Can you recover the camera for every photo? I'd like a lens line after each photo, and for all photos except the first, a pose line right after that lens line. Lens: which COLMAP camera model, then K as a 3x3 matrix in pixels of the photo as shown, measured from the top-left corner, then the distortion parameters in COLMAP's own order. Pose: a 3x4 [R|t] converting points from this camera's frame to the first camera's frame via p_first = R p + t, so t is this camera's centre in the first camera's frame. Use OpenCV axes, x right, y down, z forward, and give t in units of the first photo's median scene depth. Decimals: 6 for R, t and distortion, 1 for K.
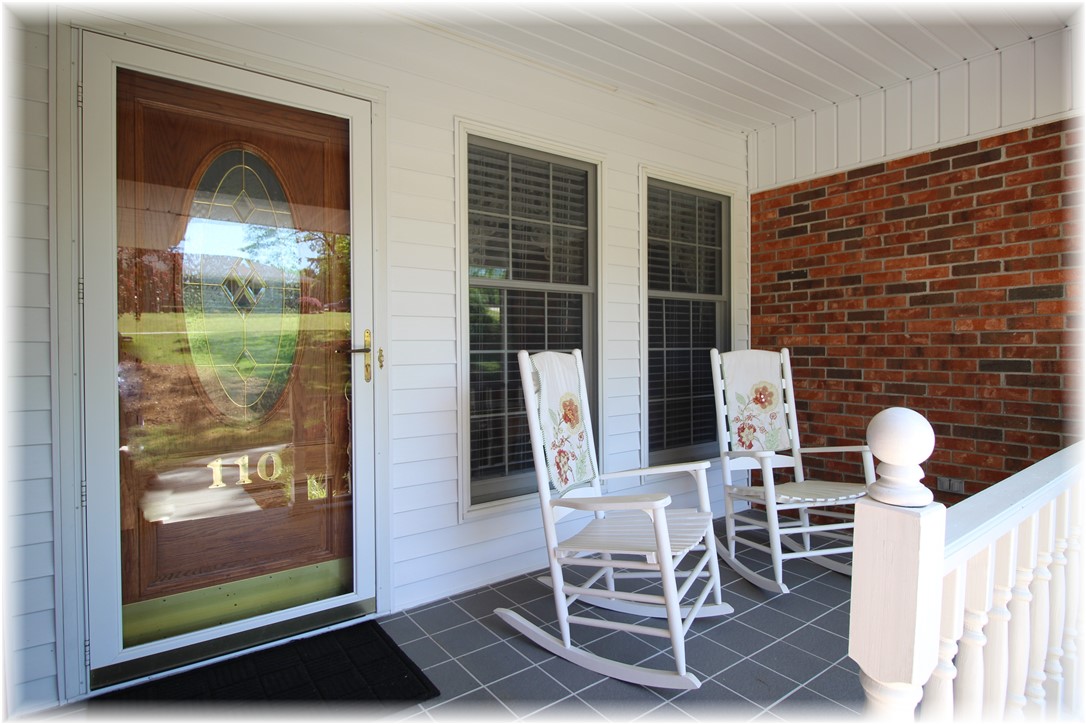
lens RADIAL K [[571.2, 0, 543.0], [0, 571.2, 358.3], [0, 0, 1]] dist [-0.000482, -0.000002]
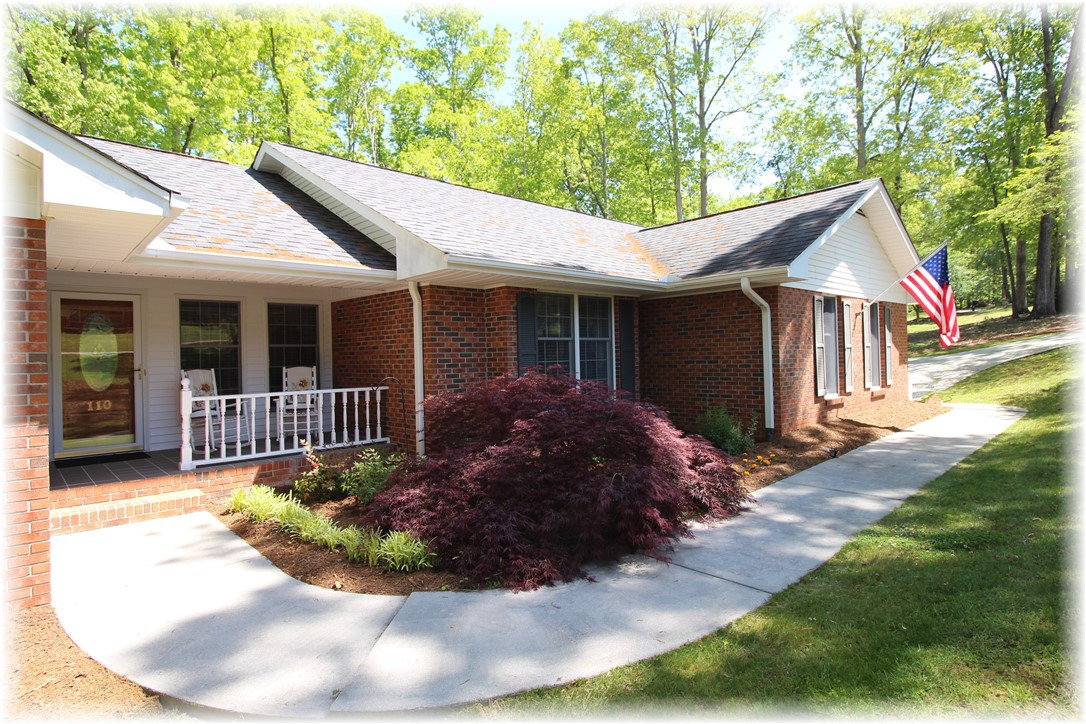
lens RADIAL K [[571.2, 0, 542.9], [0, 571.2, 359.6], [0, 0, 1]] dist [-0.000482, -0.000002]
pose [[0.992132, -0.017919, 0.123910, 1.367601], [0.019498, 0.999743, -0.011547, 0.006239], [-0.123671, 0.013872, 0.992226, -2.199339]]
